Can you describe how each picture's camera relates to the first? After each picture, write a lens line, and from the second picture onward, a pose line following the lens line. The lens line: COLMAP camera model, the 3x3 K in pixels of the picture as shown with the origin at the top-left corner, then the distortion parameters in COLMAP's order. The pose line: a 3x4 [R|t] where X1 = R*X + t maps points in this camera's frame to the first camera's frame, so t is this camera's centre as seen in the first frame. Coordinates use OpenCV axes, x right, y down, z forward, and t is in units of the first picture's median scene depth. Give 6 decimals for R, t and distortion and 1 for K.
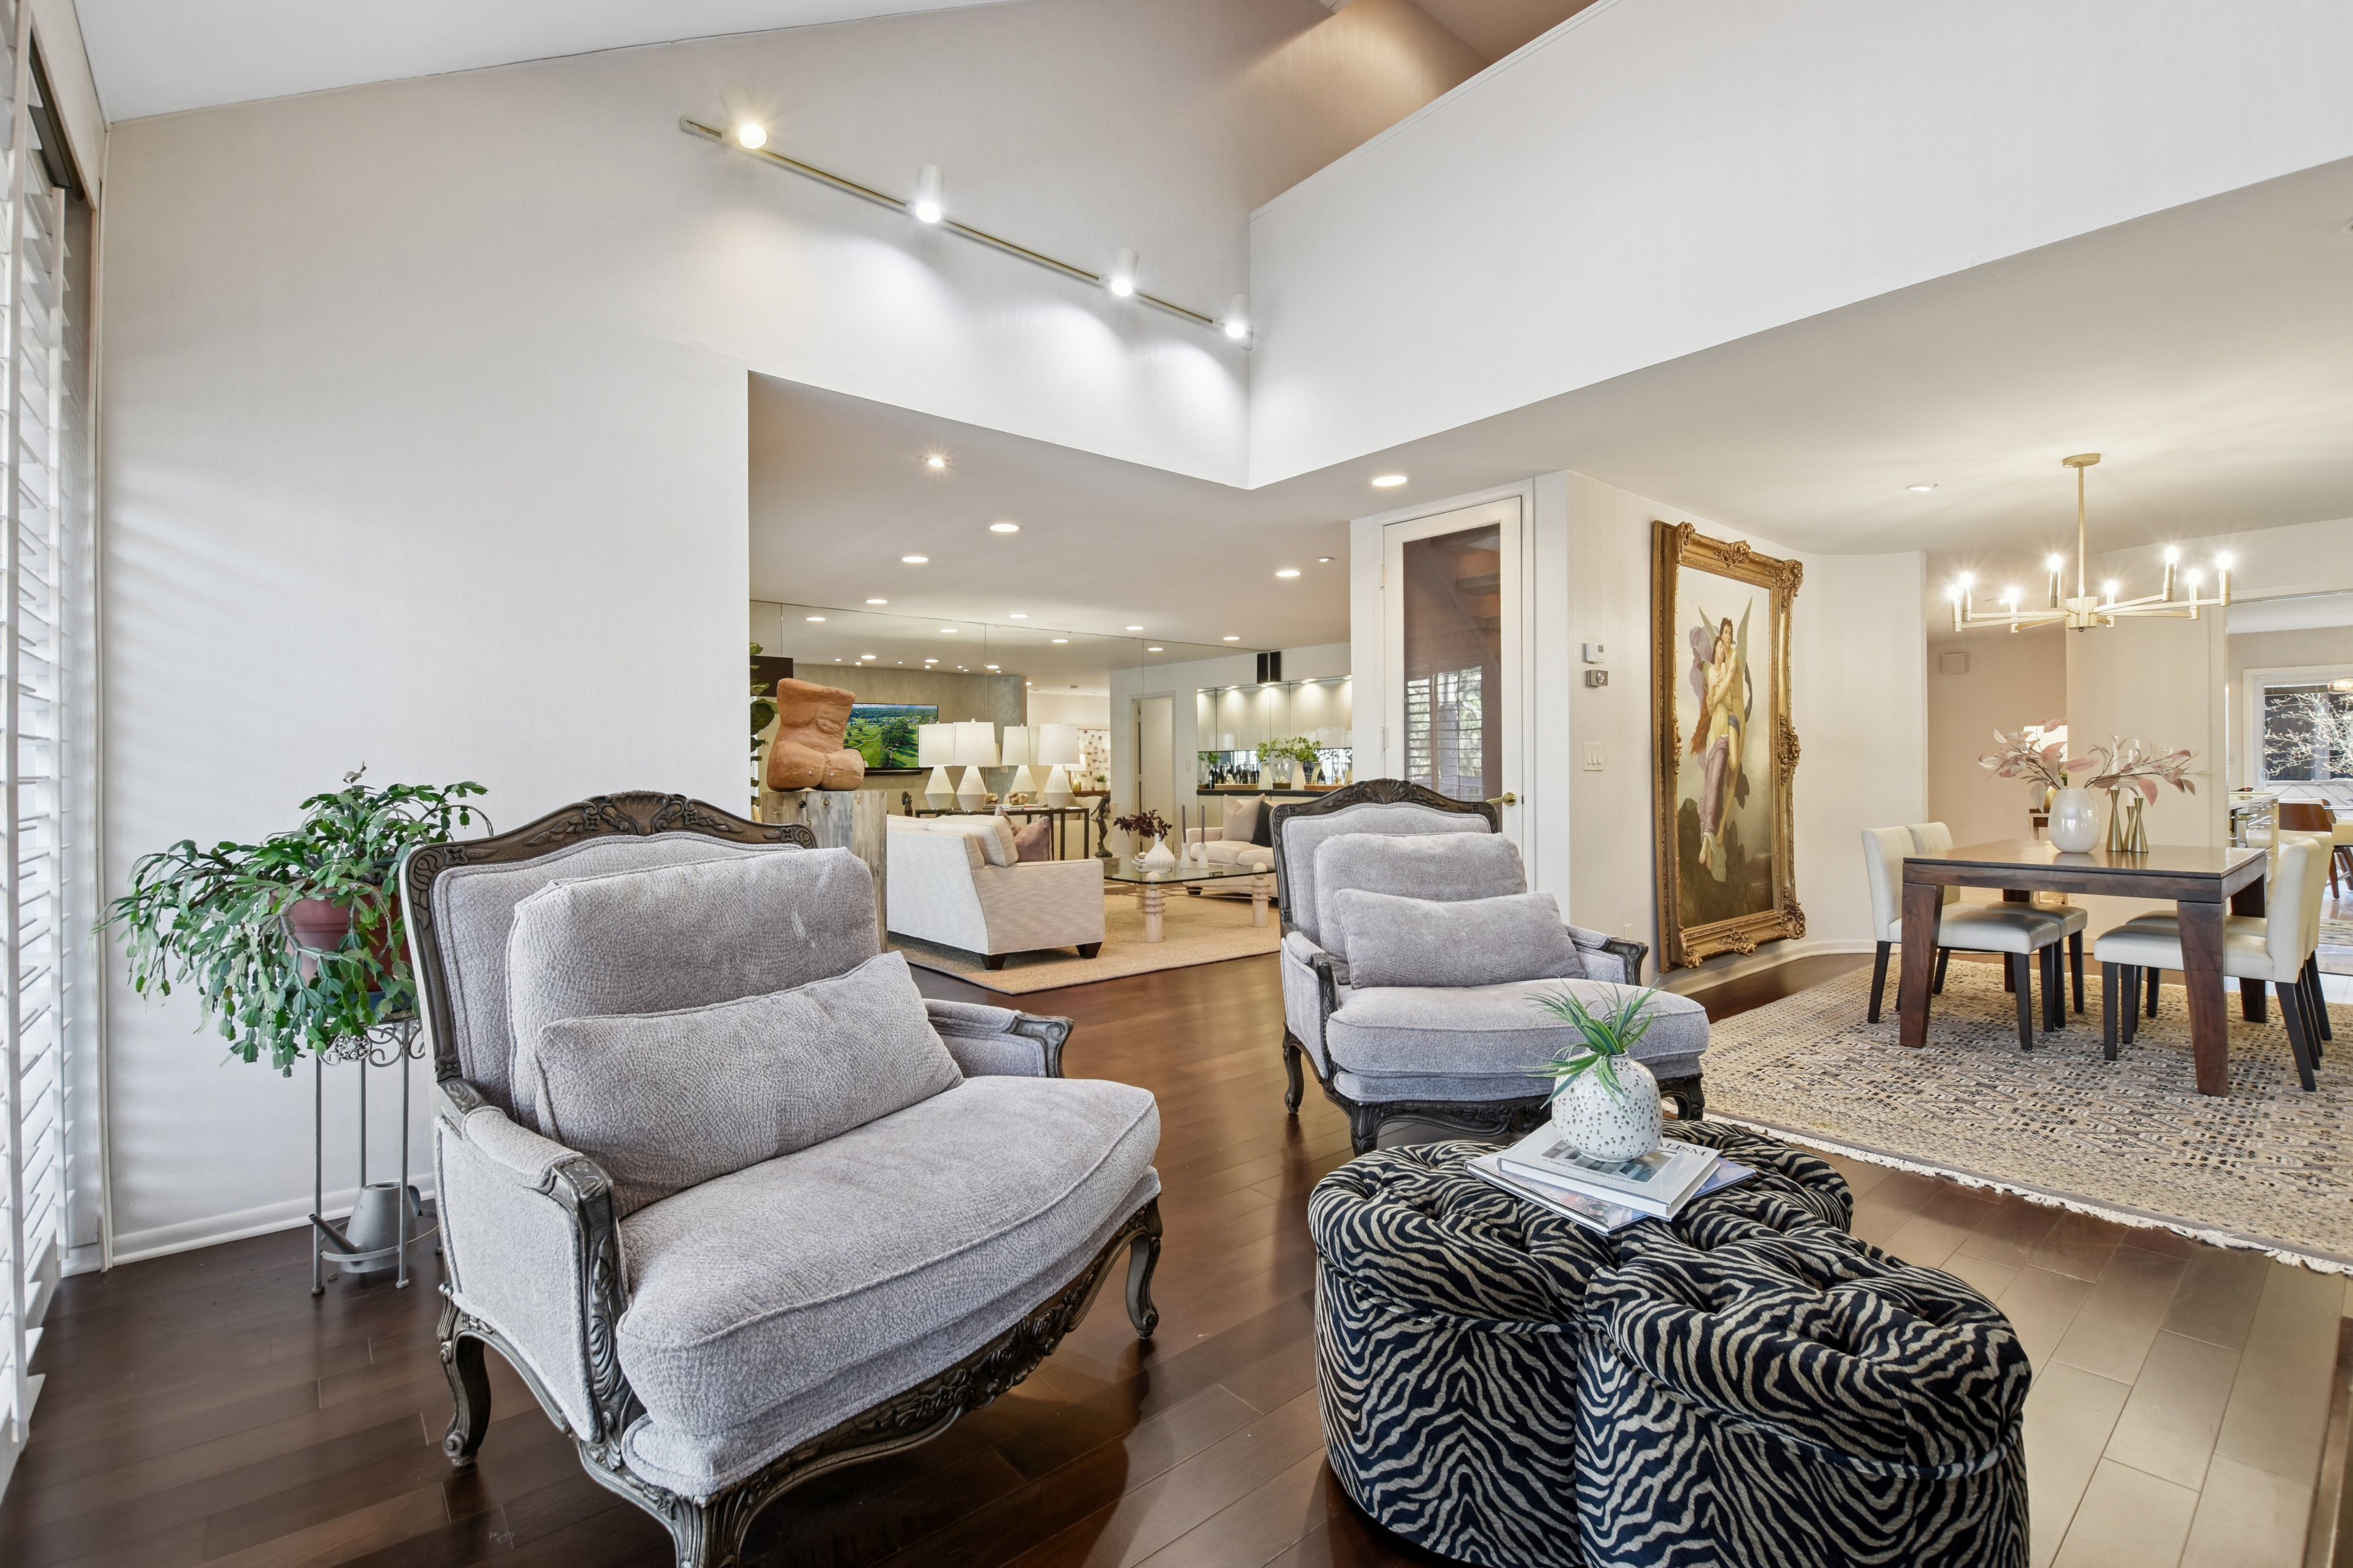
lens RADIAL K [[1059.0, 0, 1167.4], [0, 1059.0, 775.7], [0, 0, 1]] dist [-0.028890, 0.001538]
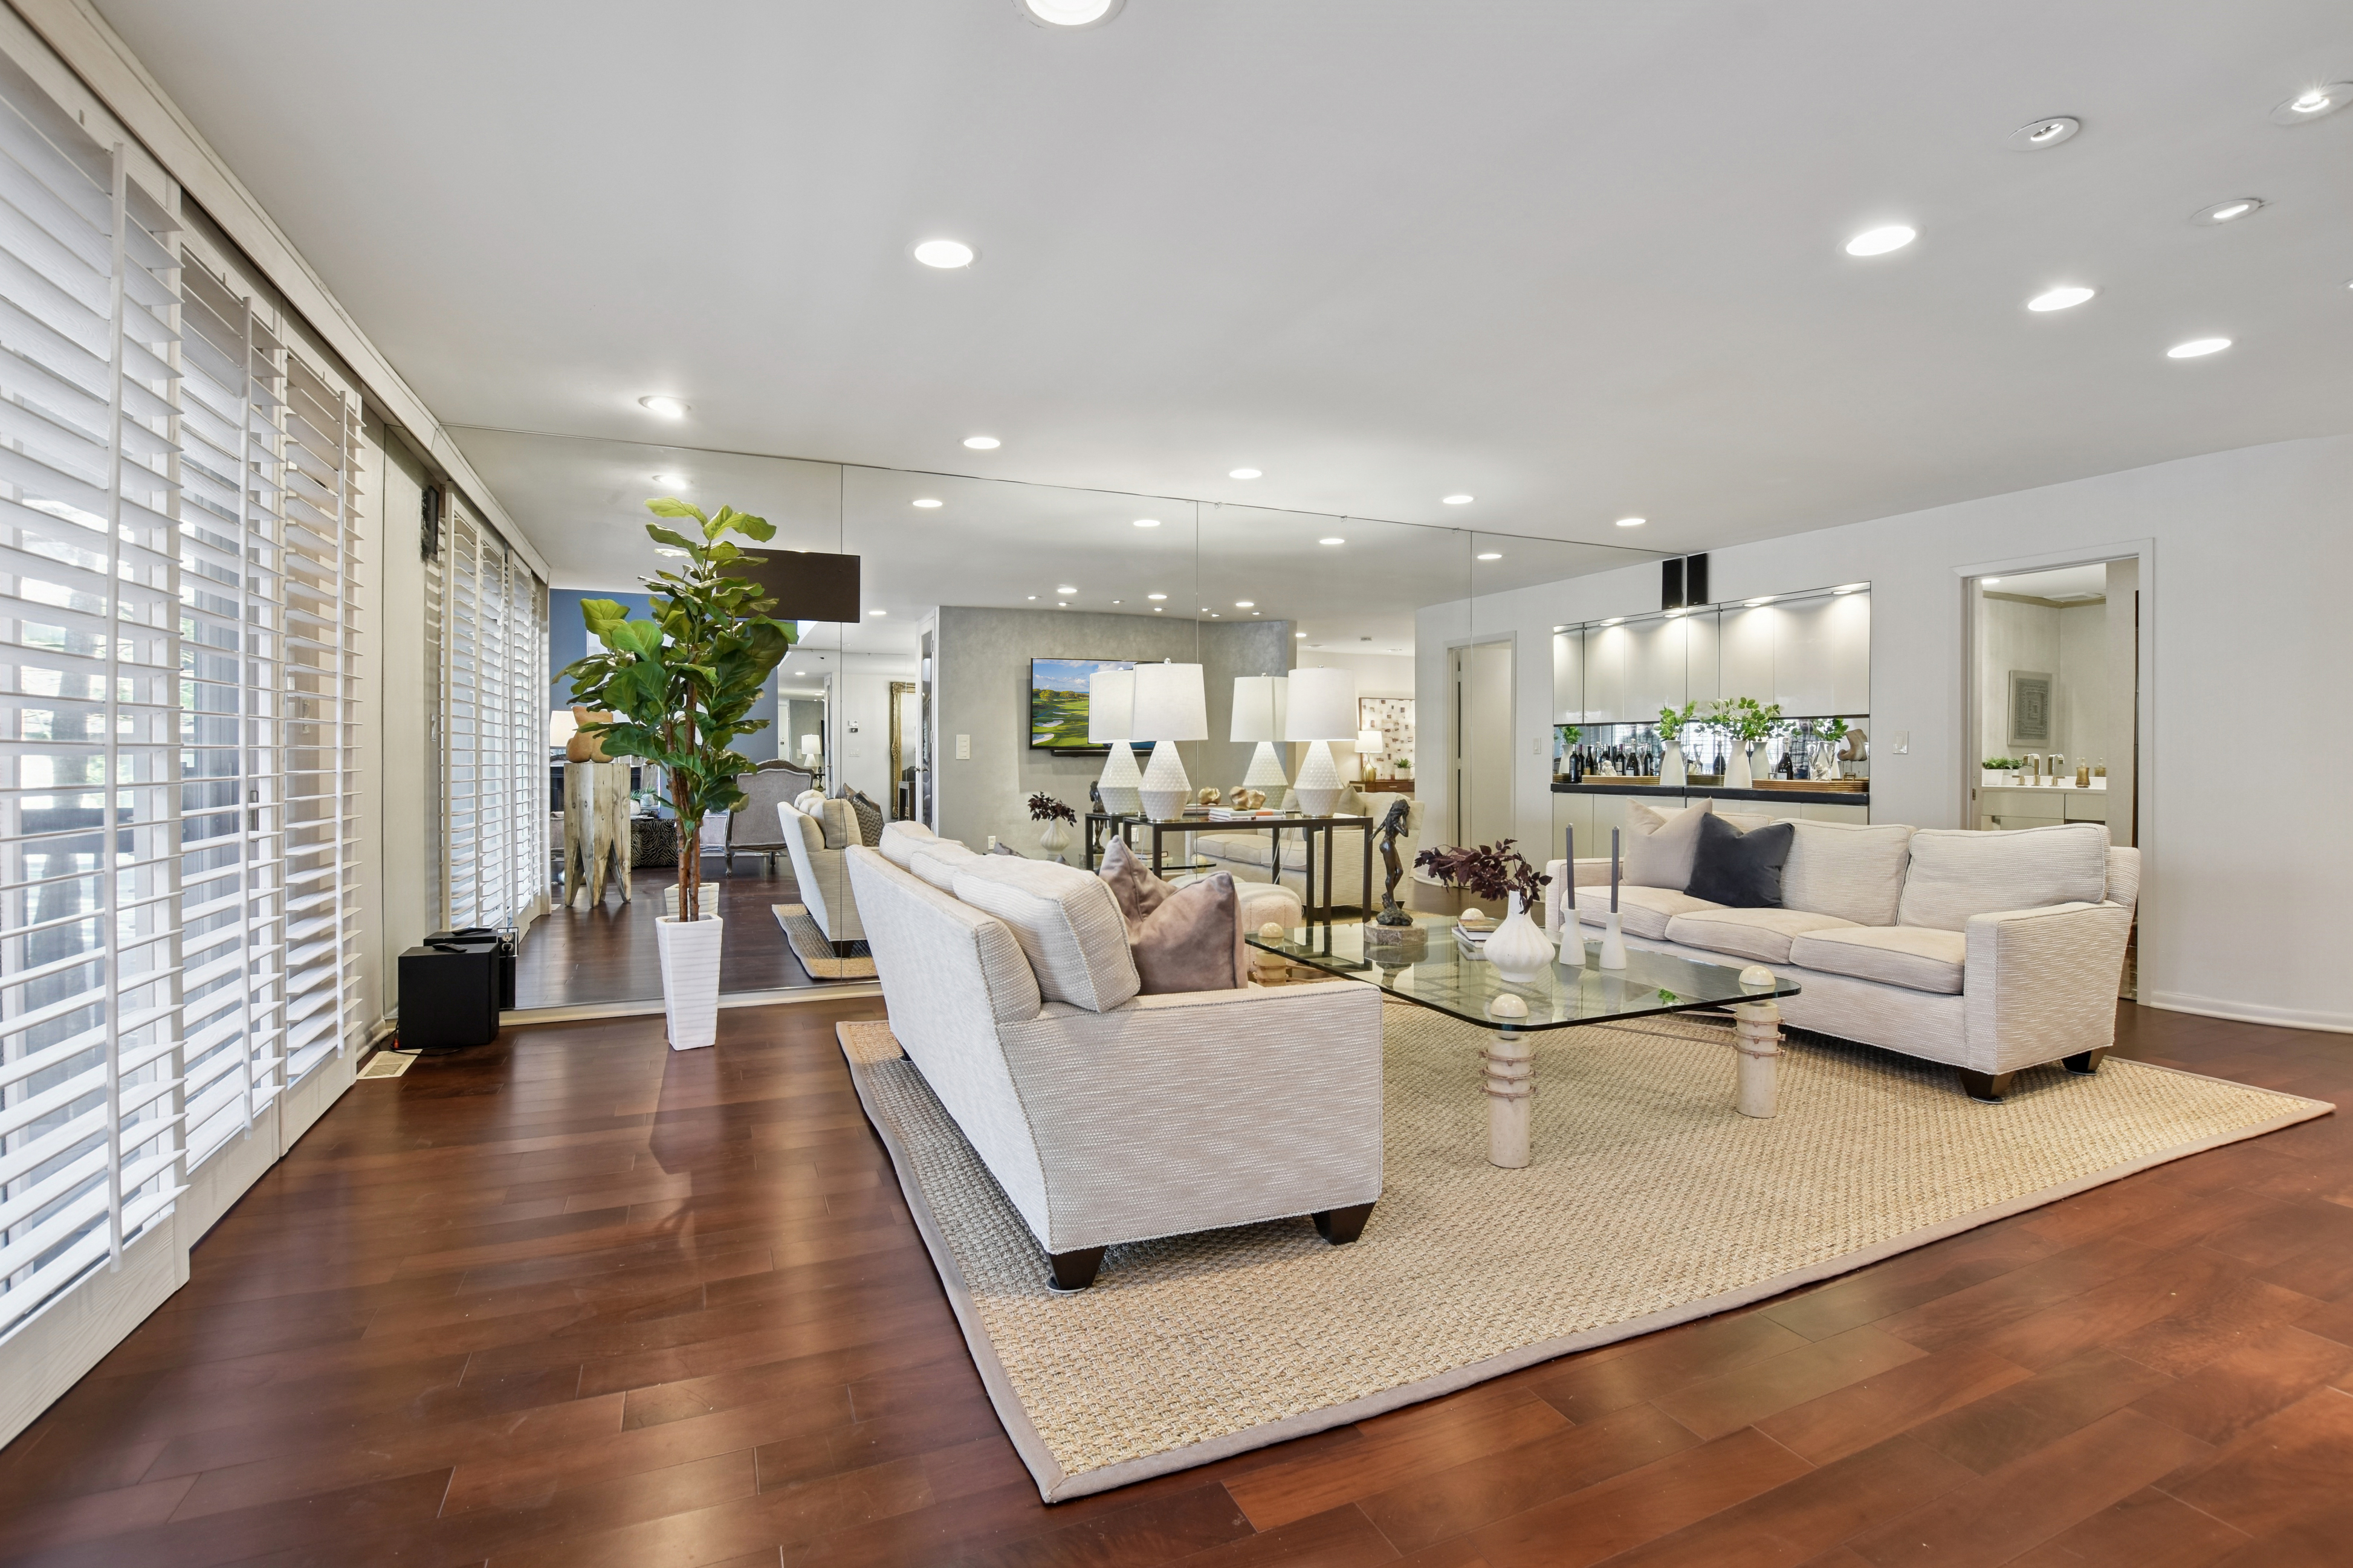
lens RADIAL K [[1059.0, 0, 1173.6], [0, 1059.0, 772.2], [0, 0, 1]] dist [-0.028890, 0.001538]
pose [[0.960813, 0.012177, -0.276928, -0.016679], [-0.008833, 0.999872, 0.013321, -0.000102], [0.277055, -0.010353, 0.960798, 0.360465]]
